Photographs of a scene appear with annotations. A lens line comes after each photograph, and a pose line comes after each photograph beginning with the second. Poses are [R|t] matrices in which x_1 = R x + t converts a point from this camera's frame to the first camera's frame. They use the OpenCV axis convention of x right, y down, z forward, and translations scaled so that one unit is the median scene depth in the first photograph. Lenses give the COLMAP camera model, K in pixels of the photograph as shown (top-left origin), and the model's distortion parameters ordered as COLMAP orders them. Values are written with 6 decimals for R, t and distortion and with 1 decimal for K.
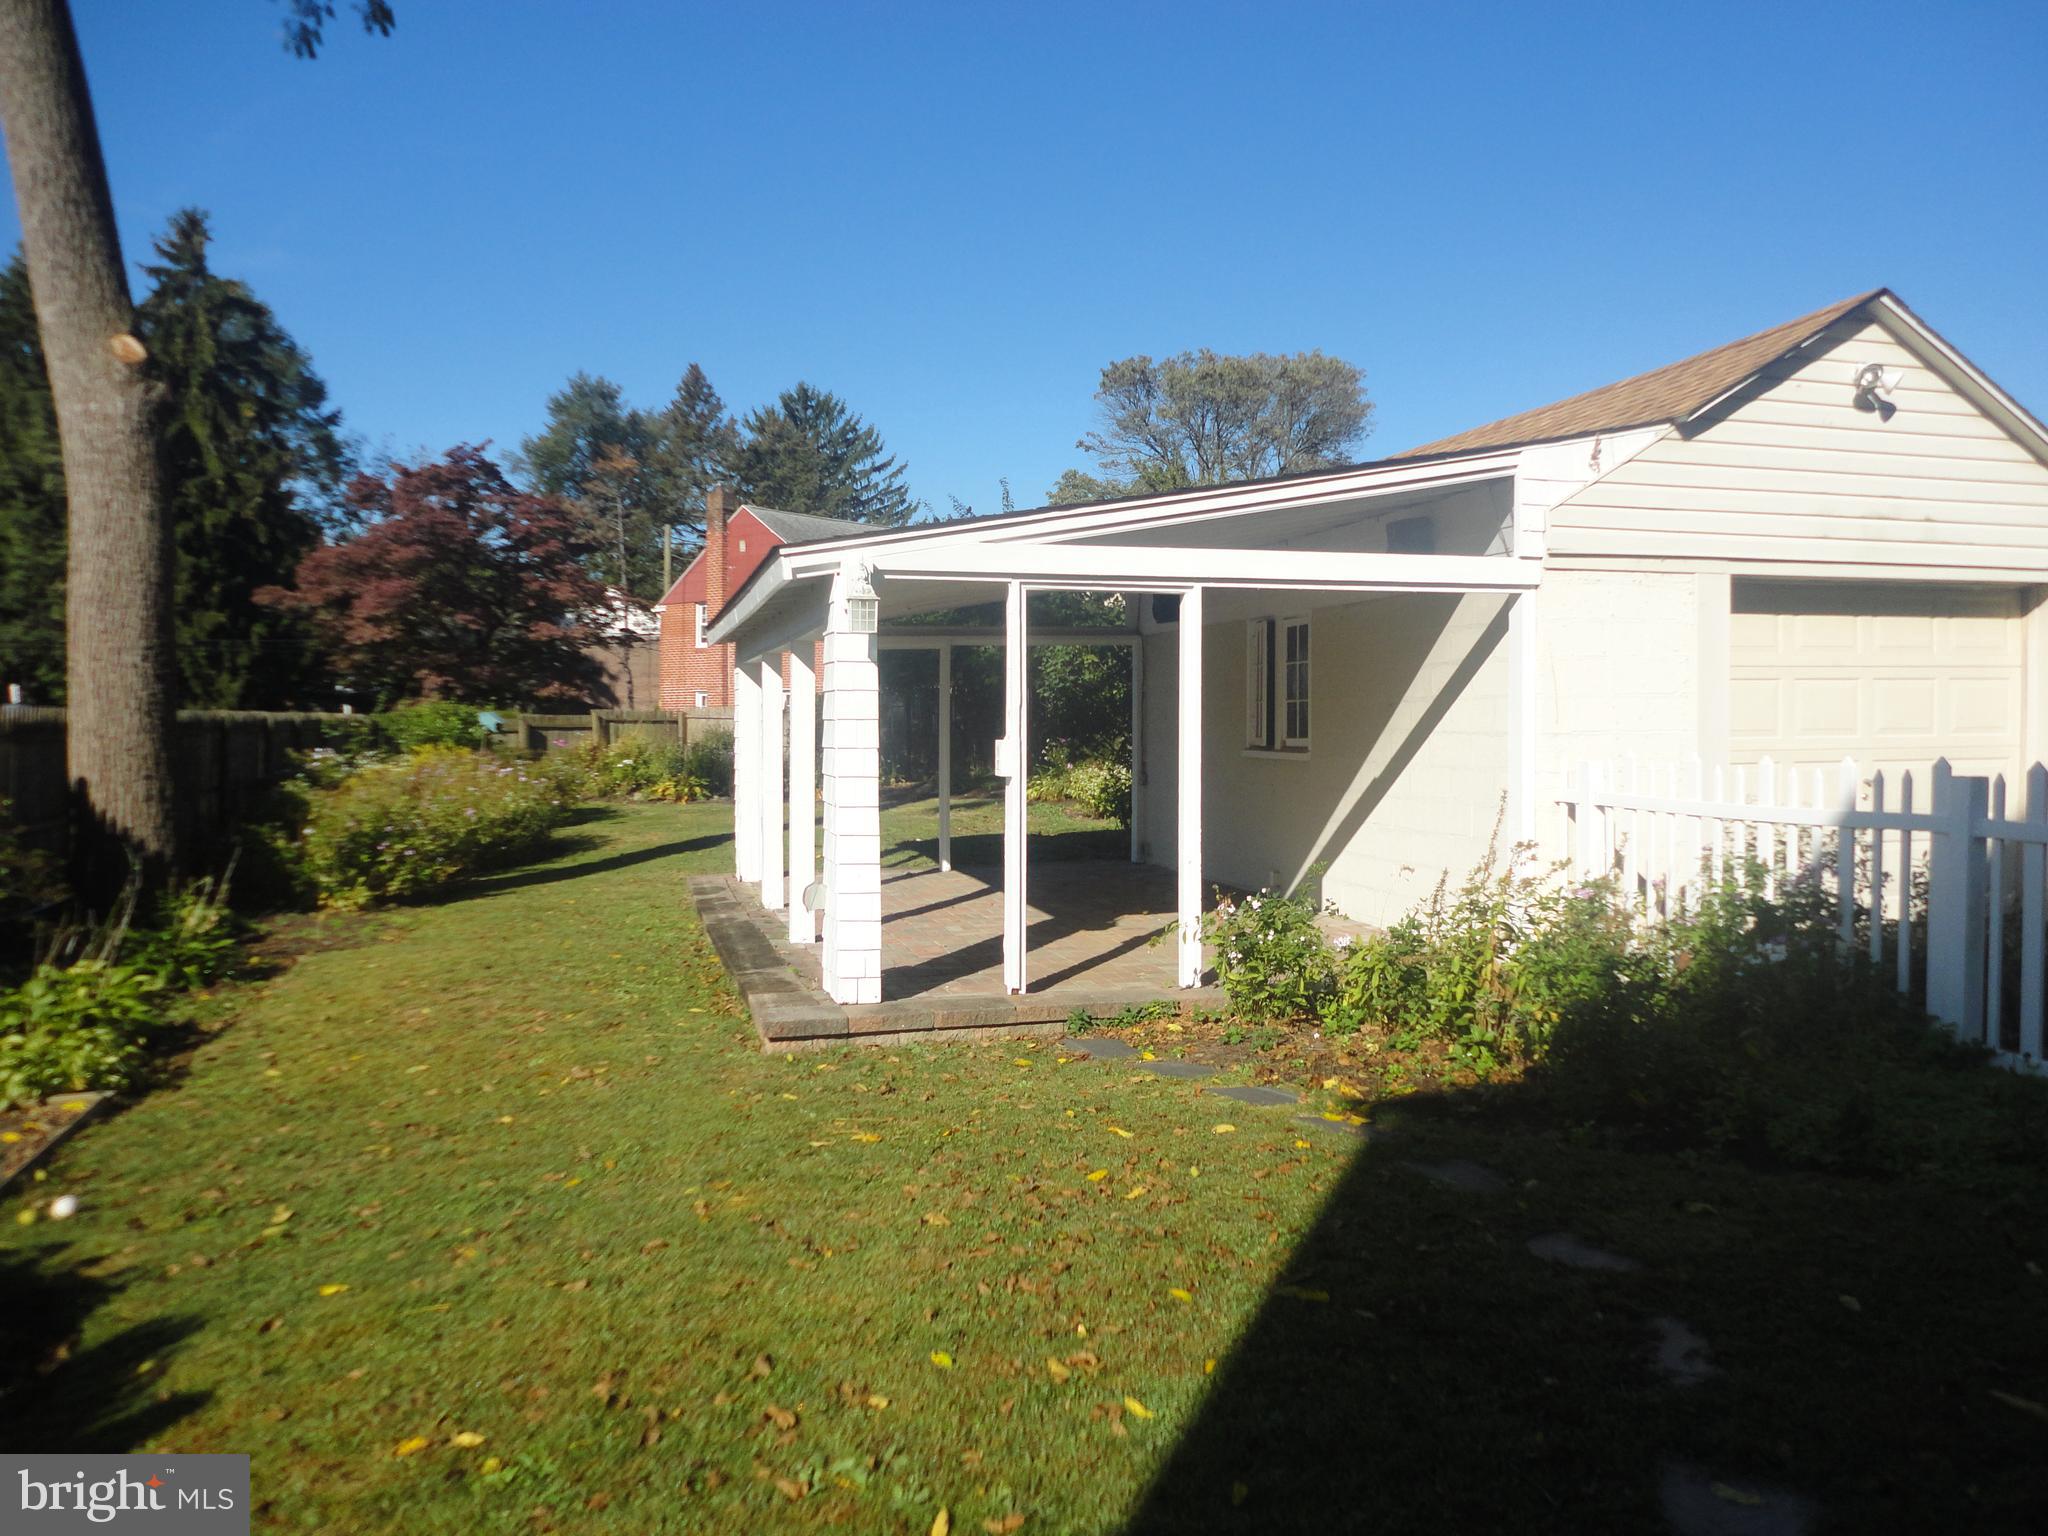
lens RADIAL K [[1490.6, 0, 986.7], [0, 1490.6, 770.5], [0, 0, 1]] dist [0.001472, 0.023449]
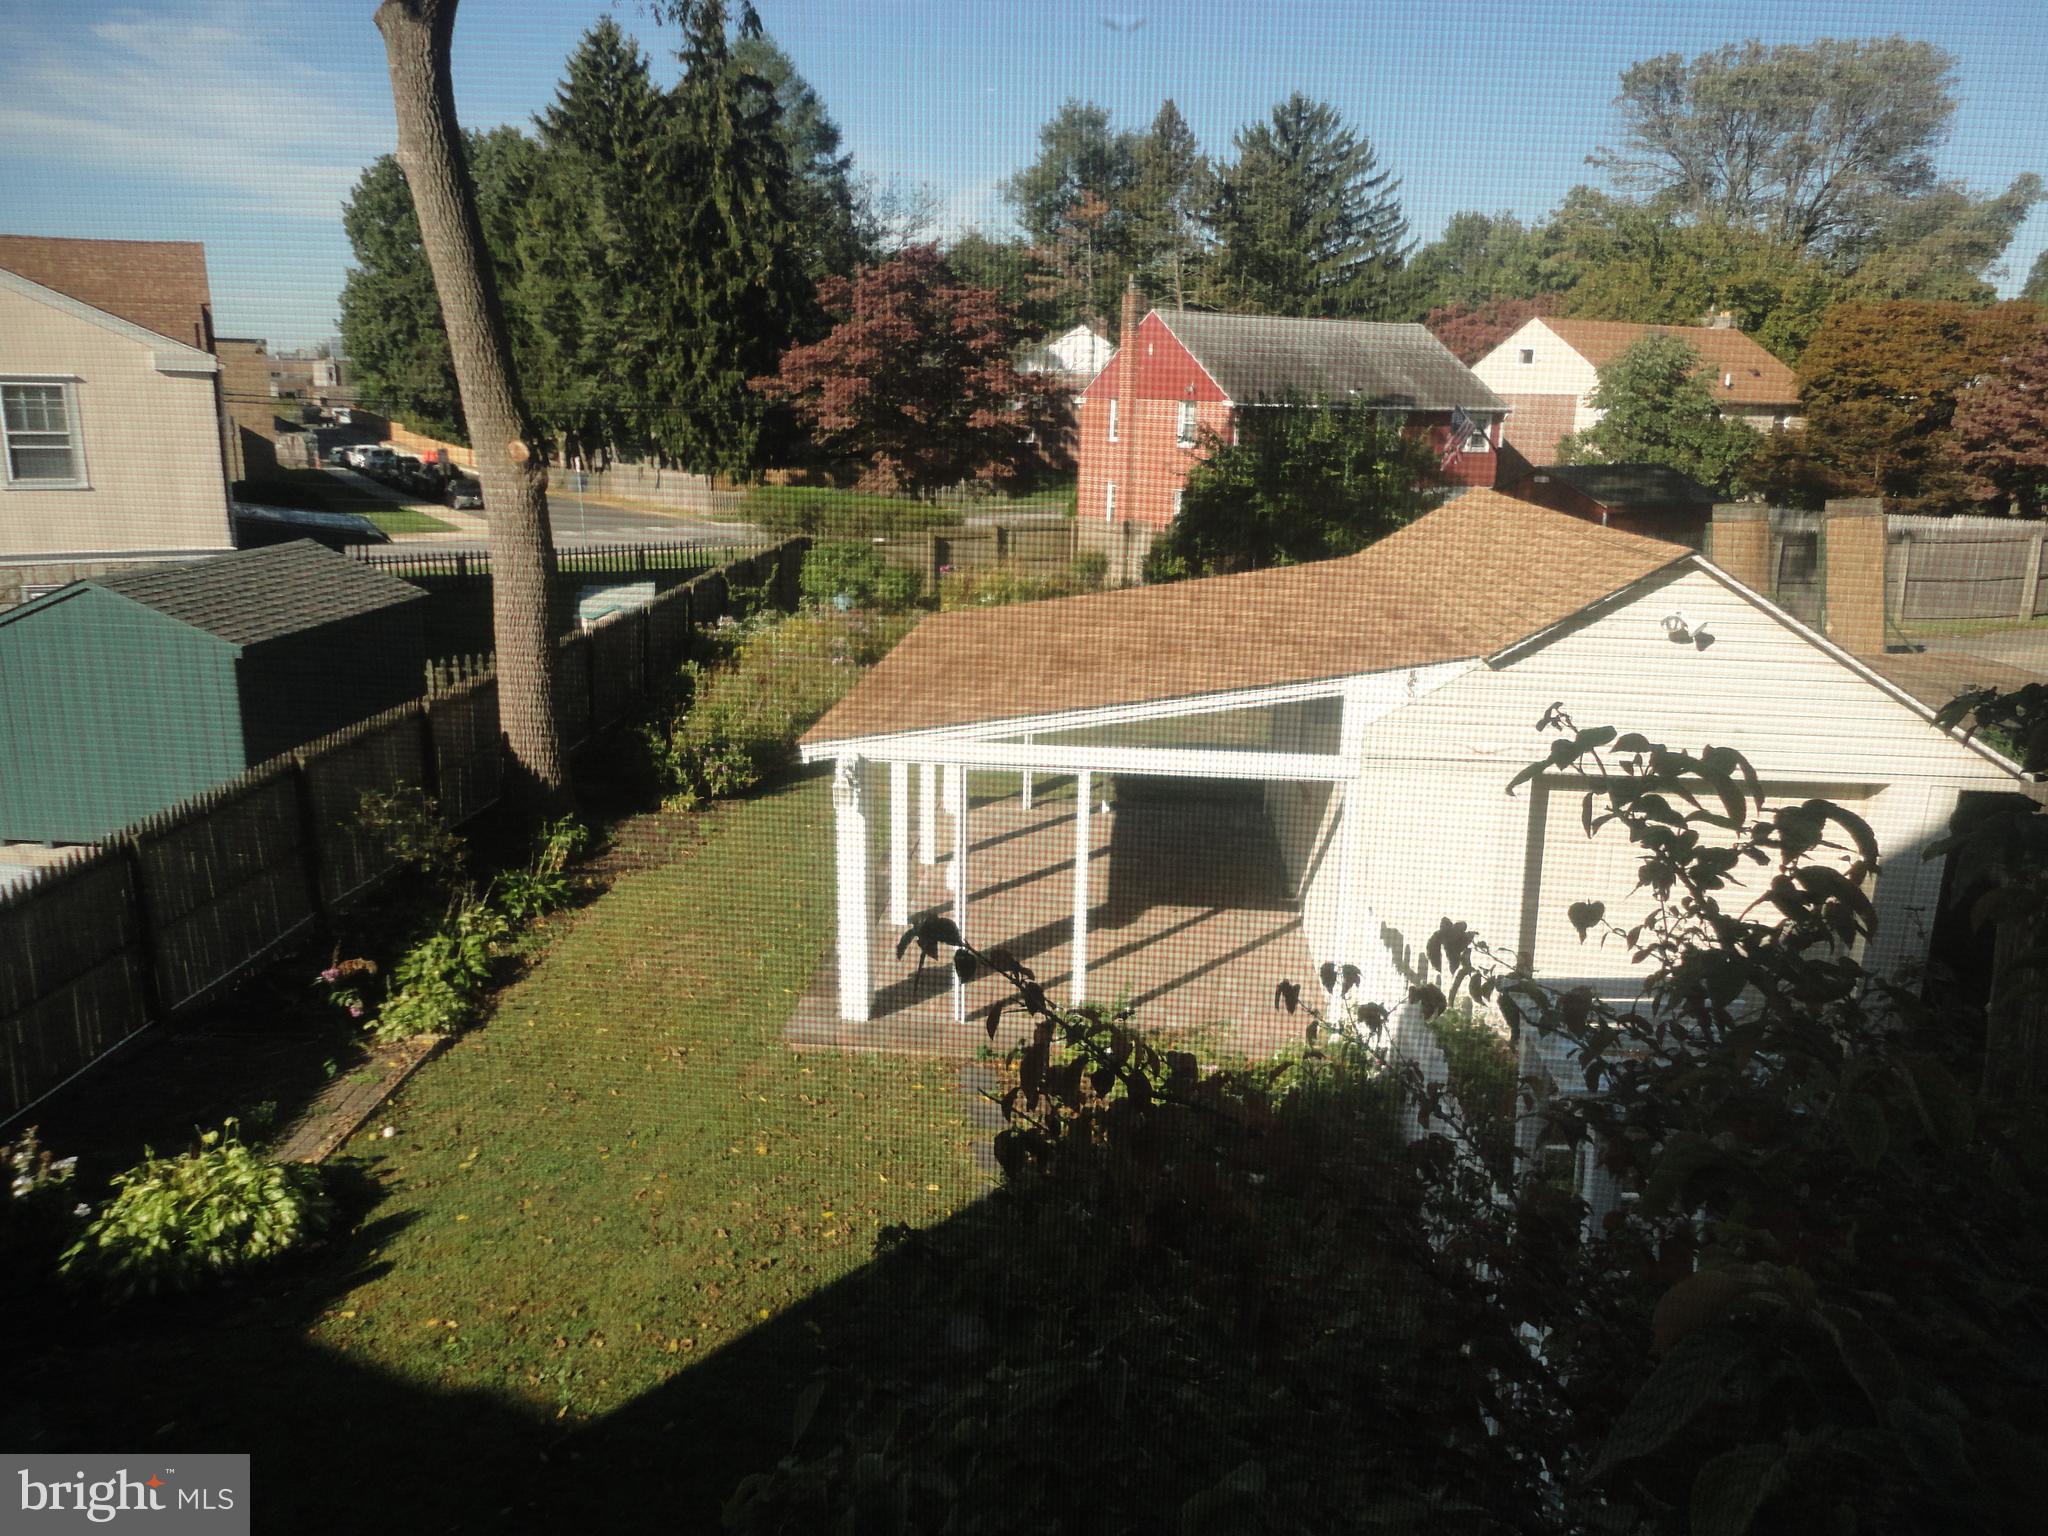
lens RADIAL K [[1490.6, 0, 1009.6], [0, 1490.6, 751.2], [0, 0, 1]] dist [0.001472, 0.023449]
pose [[0.944008, 0.093112, -0.316512, 0.074723], [-0.027220, 0.978059, 0.206543, -0.062536], [0.328799, -0.186362, 0.925829, -0.050600]]
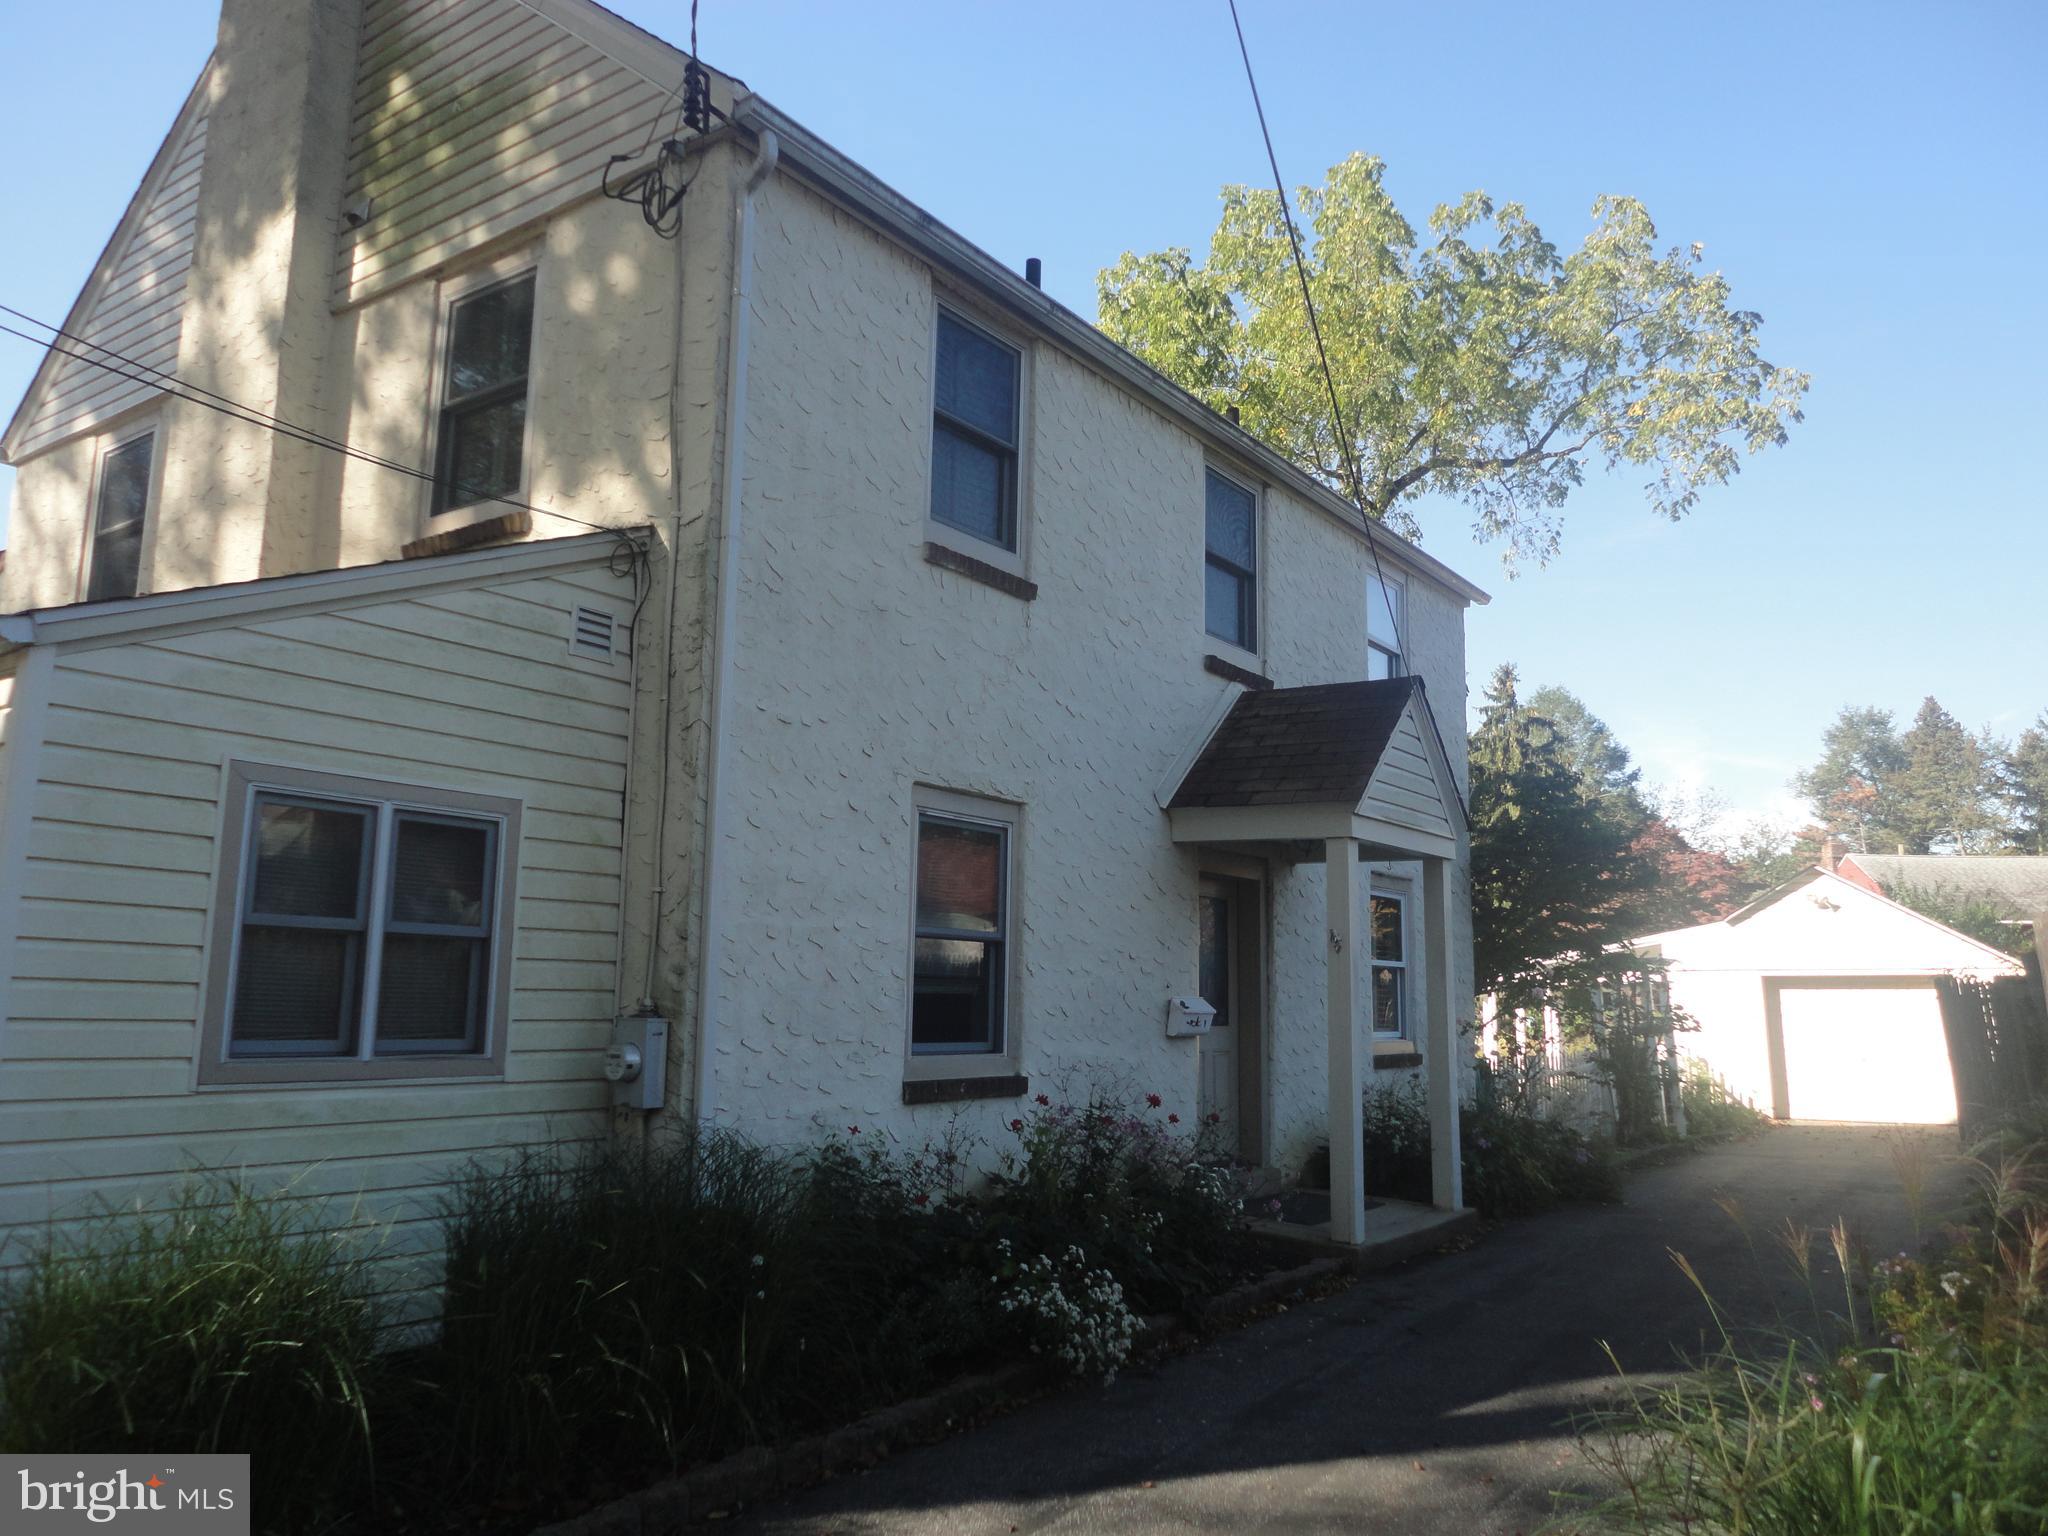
lens RADIAL K [[1490.6, 0, 1024.9], [0, 1490.6, 751.1], [0, 0, 1]] dist [0.001472, 0.023449]
pose [[0.640207, -0.124480, -0.758050, 0.270279], [-0.034094, 0.981208, -0.189919, 0.004302], [0.767445, 0.147433, 0.623932, -0.269757]]
